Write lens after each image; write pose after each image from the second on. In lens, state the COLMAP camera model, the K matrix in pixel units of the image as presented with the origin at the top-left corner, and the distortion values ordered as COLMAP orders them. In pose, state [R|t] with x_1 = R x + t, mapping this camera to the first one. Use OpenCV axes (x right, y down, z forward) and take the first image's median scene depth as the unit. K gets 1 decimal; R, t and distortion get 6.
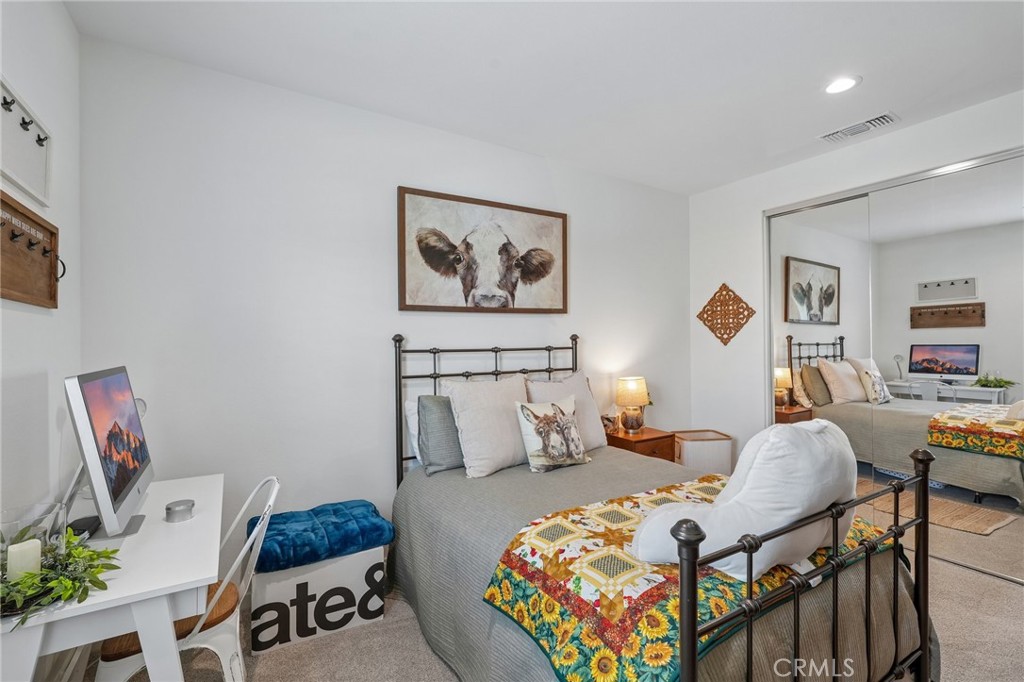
lens RADIAL K [[448.2, 0, 505.9], [0, 448.2, 342.0], [0, 0, 1]] dist [-0.011402, 0.005190]
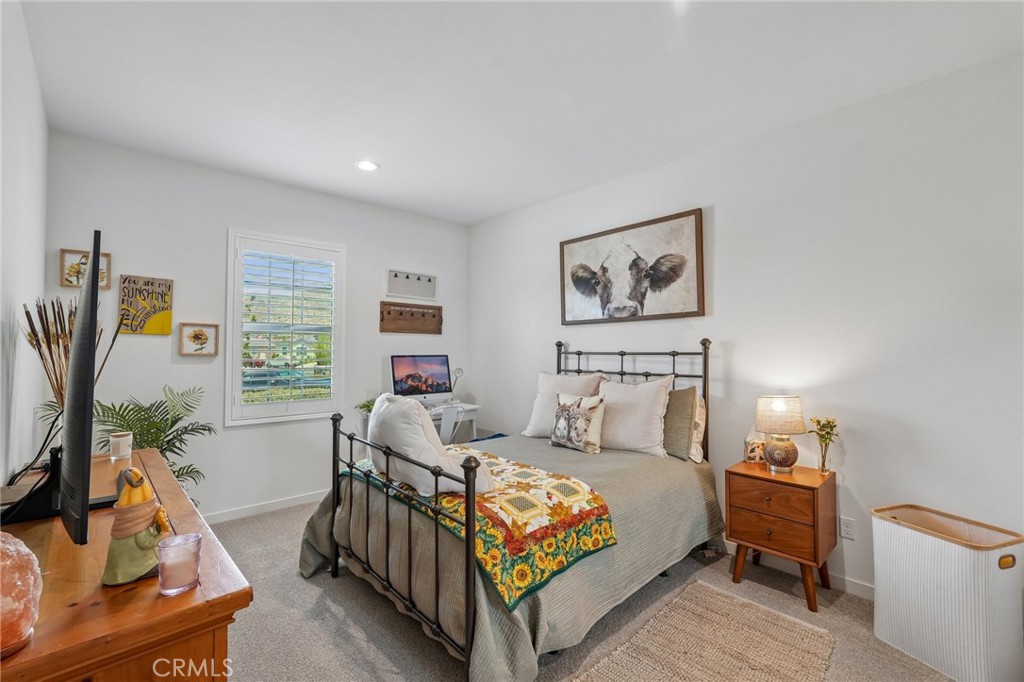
lens RADIAL K [[448.2, 0, 503.2], [0, 448.2, 339.2], [0, 0, 1]] dist [-0.011402, 0.005190]
pose [[0.178189, -0.007463, -0.983968, 1.066884], [0.002993, 0.999971, -0.007043, -0.012163], [0.983992, -0.001690, 0.178206, 0.485084]]
